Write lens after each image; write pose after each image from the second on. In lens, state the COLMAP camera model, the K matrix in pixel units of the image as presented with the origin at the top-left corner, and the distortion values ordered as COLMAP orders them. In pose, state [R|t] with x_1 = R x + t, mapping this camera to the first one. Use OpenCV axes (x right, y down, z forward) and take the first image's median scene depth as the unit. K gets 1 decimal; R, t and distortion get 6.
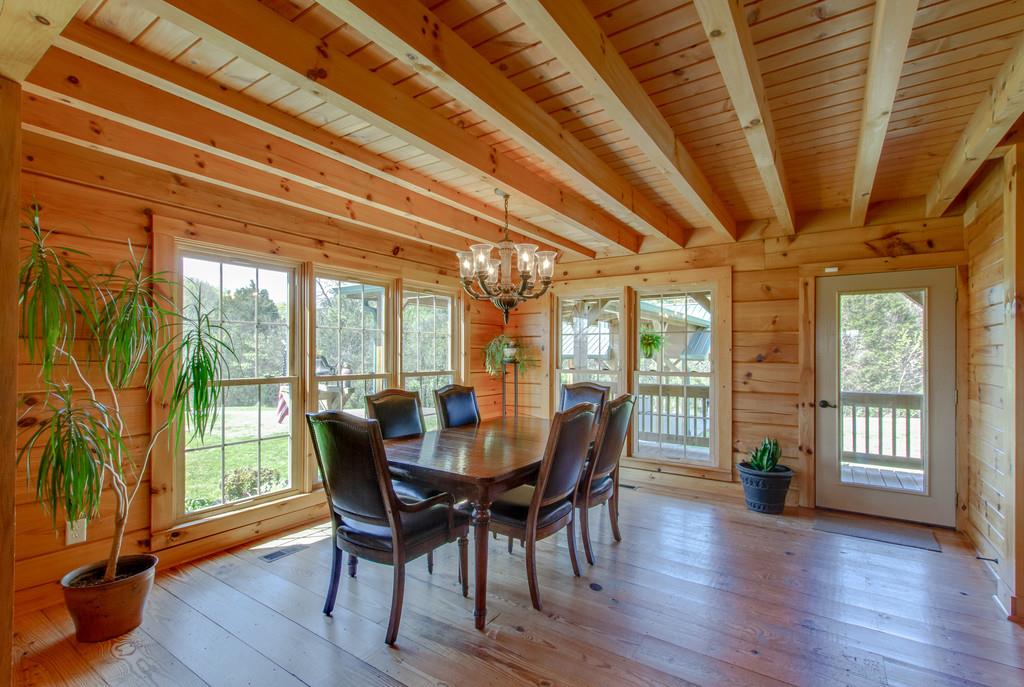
lens RADIAL K [[480.4, 0, 512.0], [0, 480.4, 343.5], [0, 0, 1]] dist [-0.001563, -0.000705]
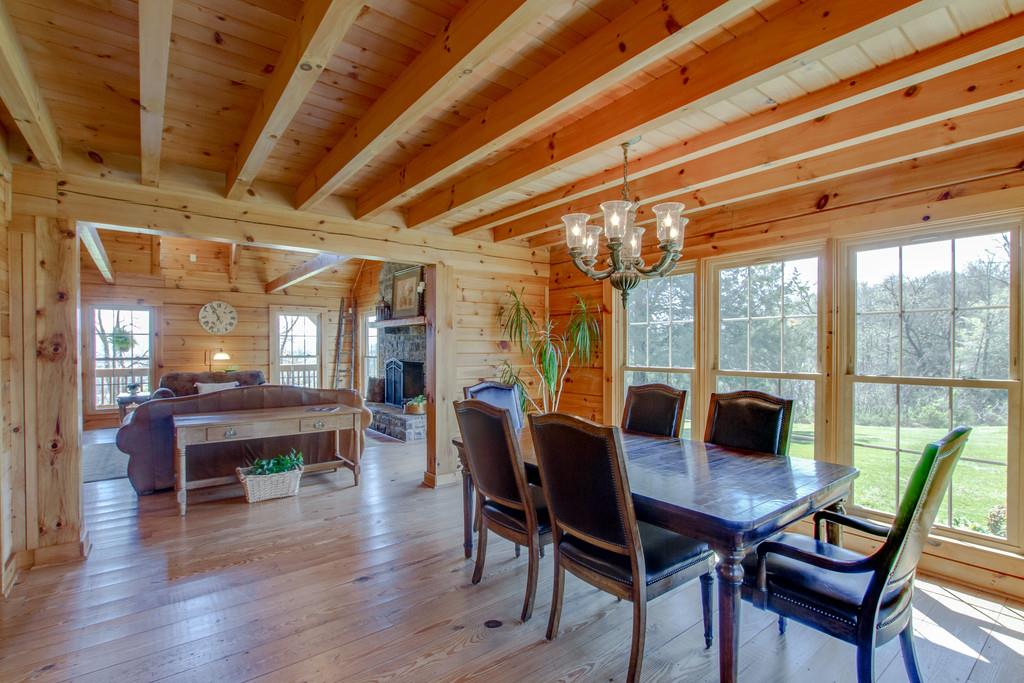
lens RADIAL K [[470.1, 0, 516.5], [0, 470.1, 357.7], [0, 0, 1]] dist [-0.001889, -0.000362]
pose [[-0.319322, 0.010140, -0.947592, 0.586900], [0.012762, 0.999898, 0.006399, 0.032096], [0.947560, -0.010049, -0.319419, 0.793479]]
